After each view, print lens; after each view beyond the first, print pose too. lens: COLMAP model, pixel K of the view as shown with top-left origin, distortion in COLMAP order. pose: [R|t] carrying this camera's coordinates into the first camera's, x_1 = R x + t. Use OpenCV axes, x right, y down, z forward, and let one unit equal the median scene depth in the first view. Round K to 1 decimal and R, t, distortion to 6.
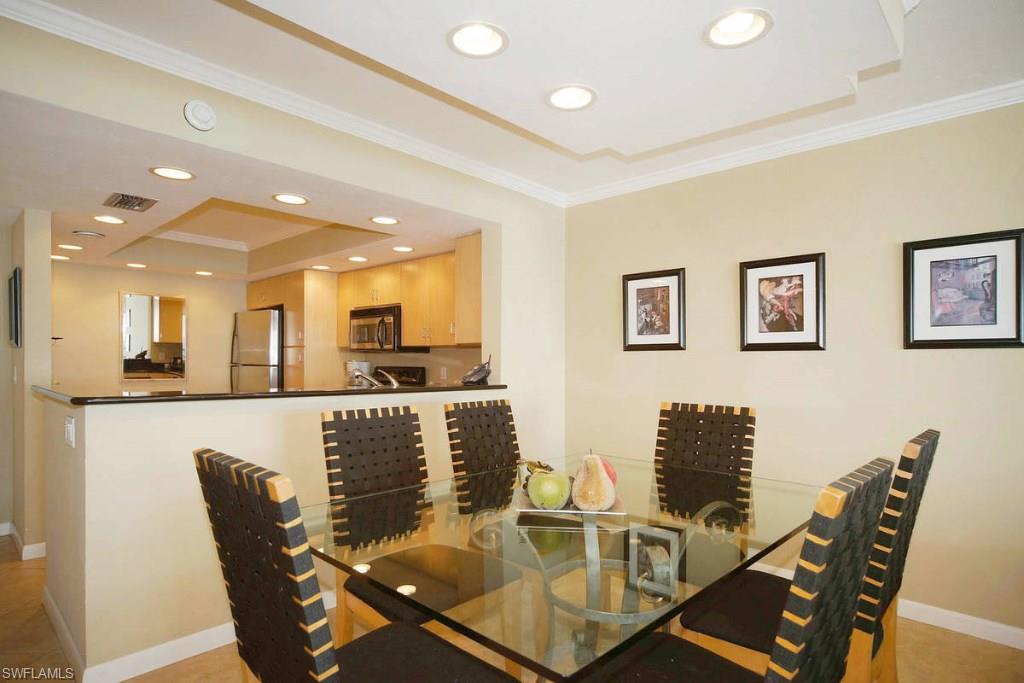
lens RADIAL K [[556.1, 0, 506.3], [0, 556.1, 376.1], [0, 0, 1]] dist [0.013251, -0.001861]
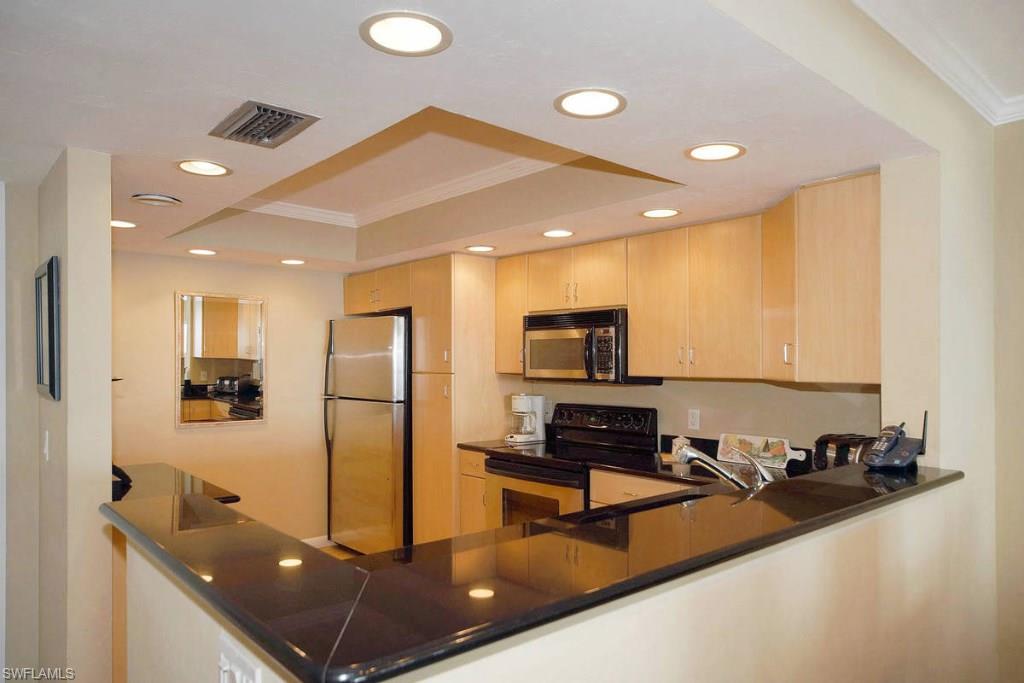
lens RADIAL K [[662.5, 0, 495.7], [0, 662.5, 370.1], [0, 0, 1]] dist [0.013494, 0.003360]
pose [[0.996129, -0.005218, -0.087743, -0.250219], [0.003774, 0.999855, -0.016623, -0.044988], [0.087817, 0.016227, 0.996004, 0.253091]]
